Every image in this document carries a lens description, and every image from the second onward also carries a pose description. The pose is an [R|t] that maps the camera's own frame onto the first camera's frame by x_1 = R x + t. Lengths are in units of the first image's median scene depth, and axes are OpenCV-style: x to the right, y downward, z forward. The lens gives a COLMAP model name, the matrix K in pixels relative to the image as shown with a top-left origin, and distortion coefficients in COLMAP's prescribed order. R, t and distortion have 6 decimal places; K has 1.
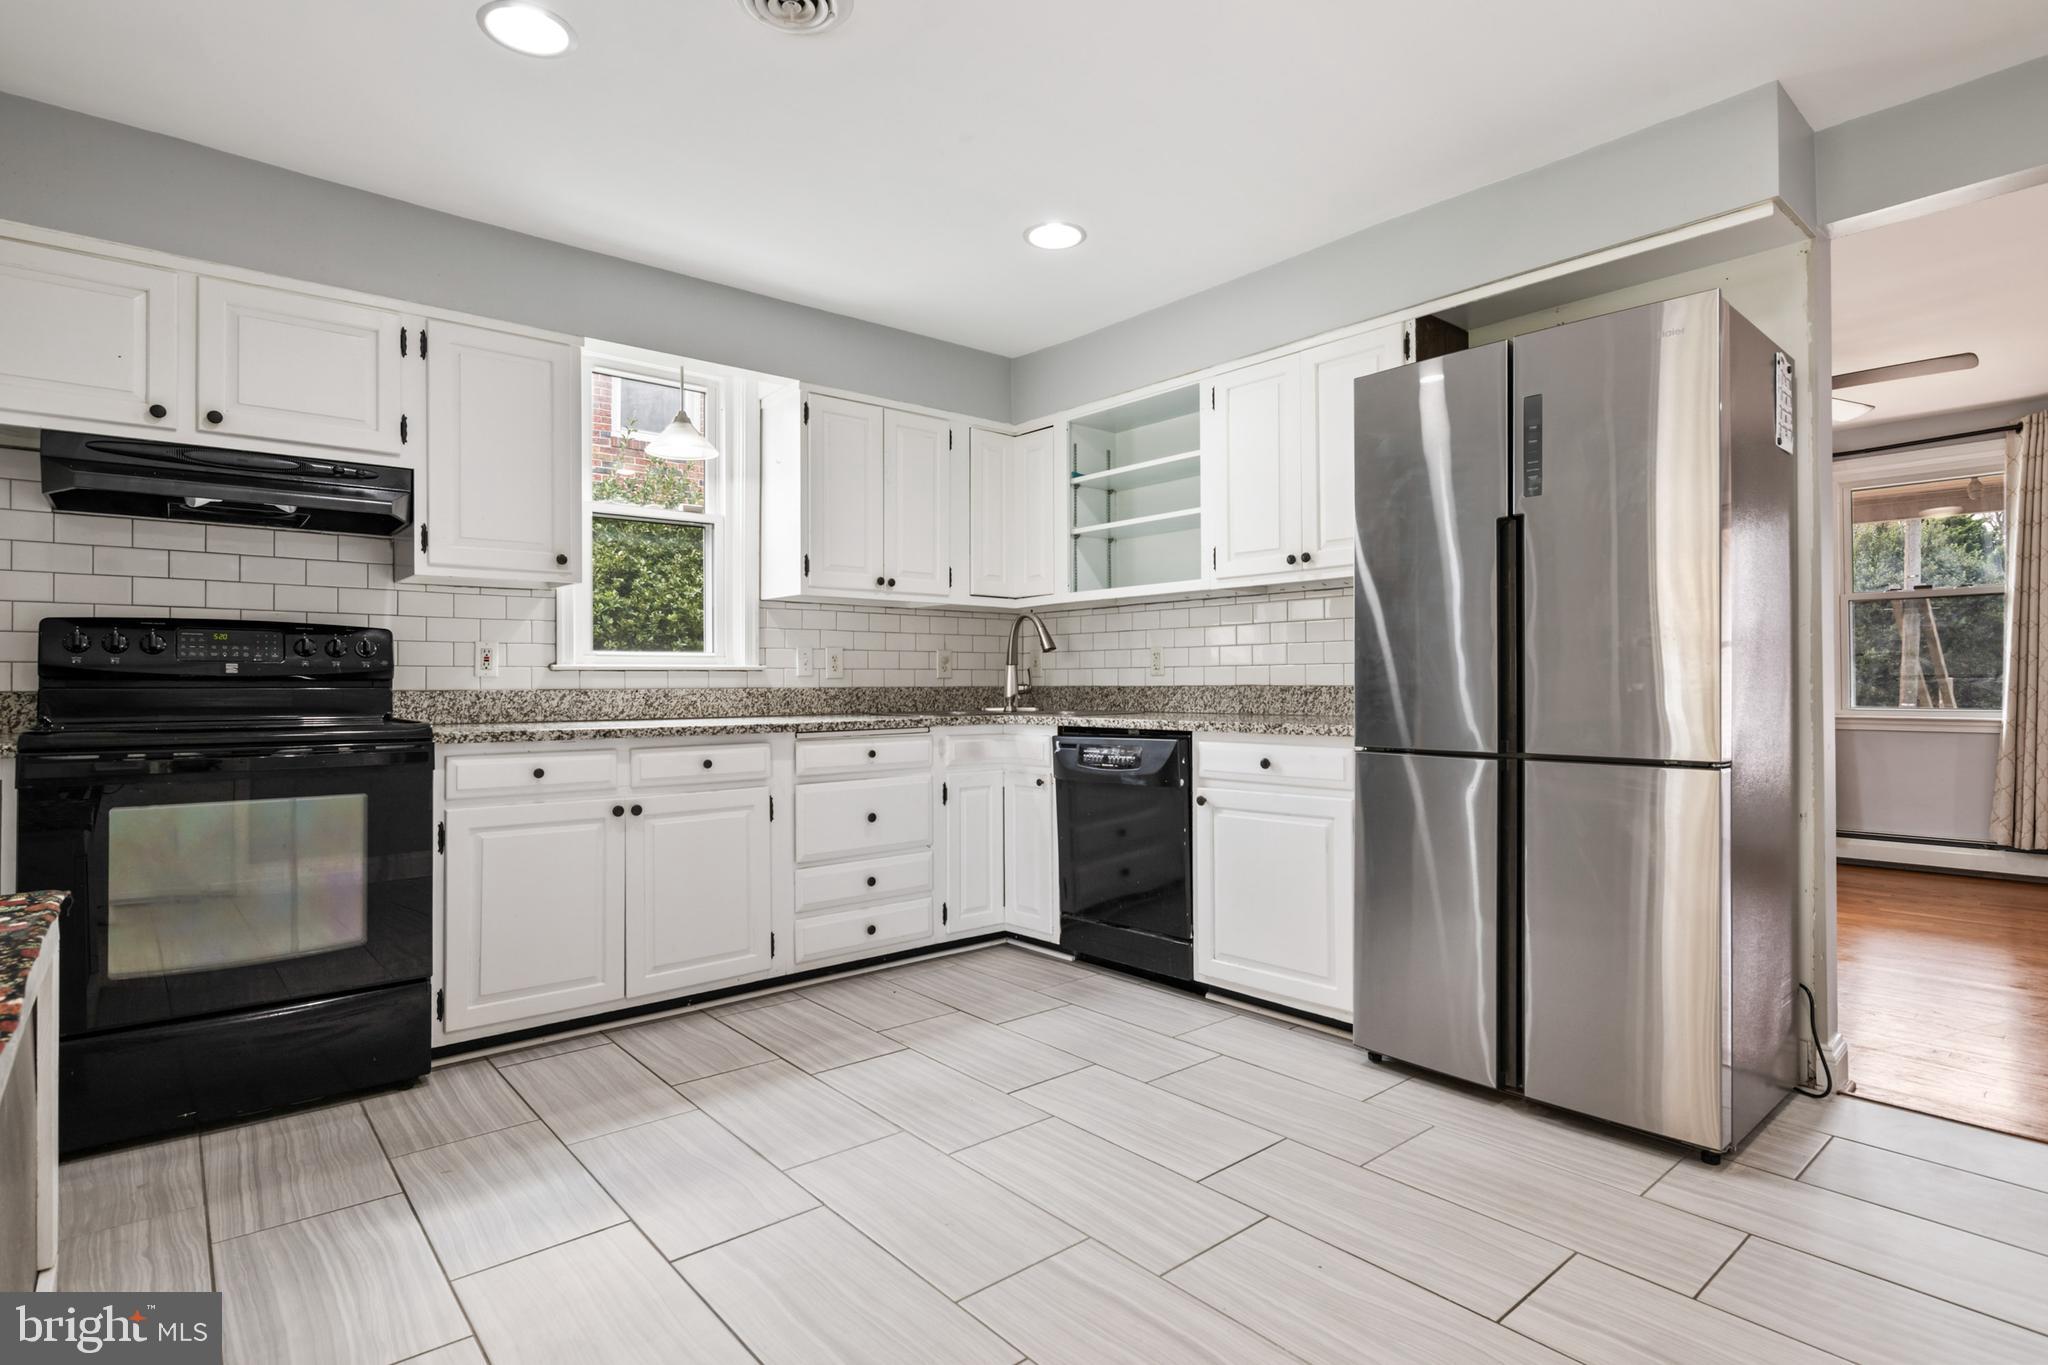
lens RADIAL K [[1023.1, 0, 1025.3], [0, 1023.1, 685.0], [0, 0, 1]] dist [-0.004609, 0.000913]
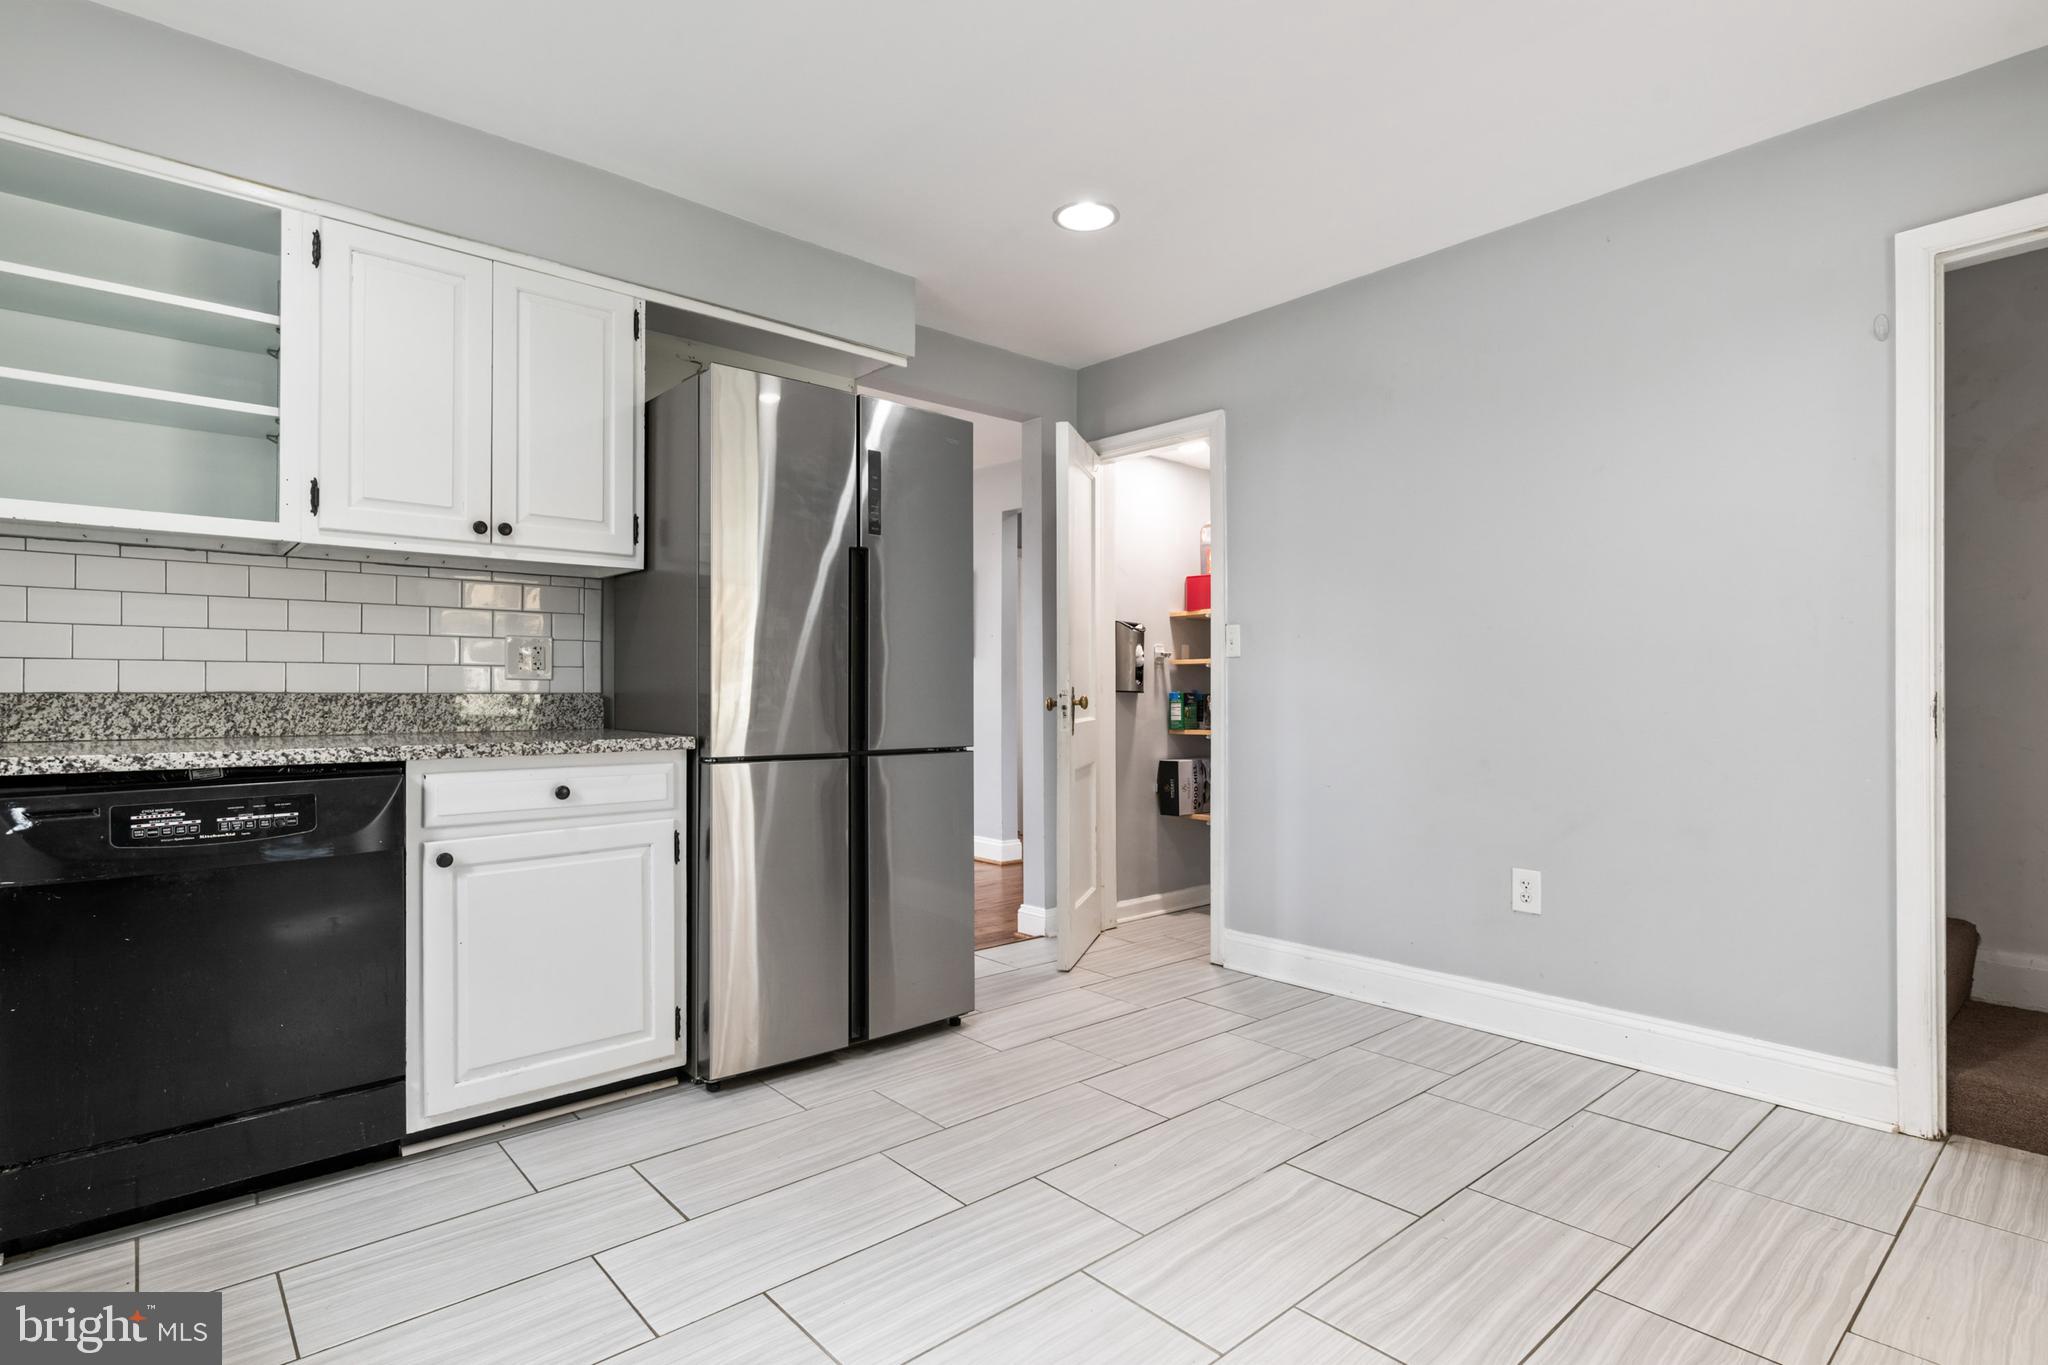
lens RADIAL K [[1023.1, 0, 1025.3], [0, 1023.1, 685.0], [0, 0, 1]] dist [-0.004609, 0.000913]
pose [[-0.013070, 0.009383, 0.999871, -0.517024], [-0.000349, 0.999956, -0.009389, 0.001673], [-0.999915, -0.000471, -0.013066, 0.614908]]
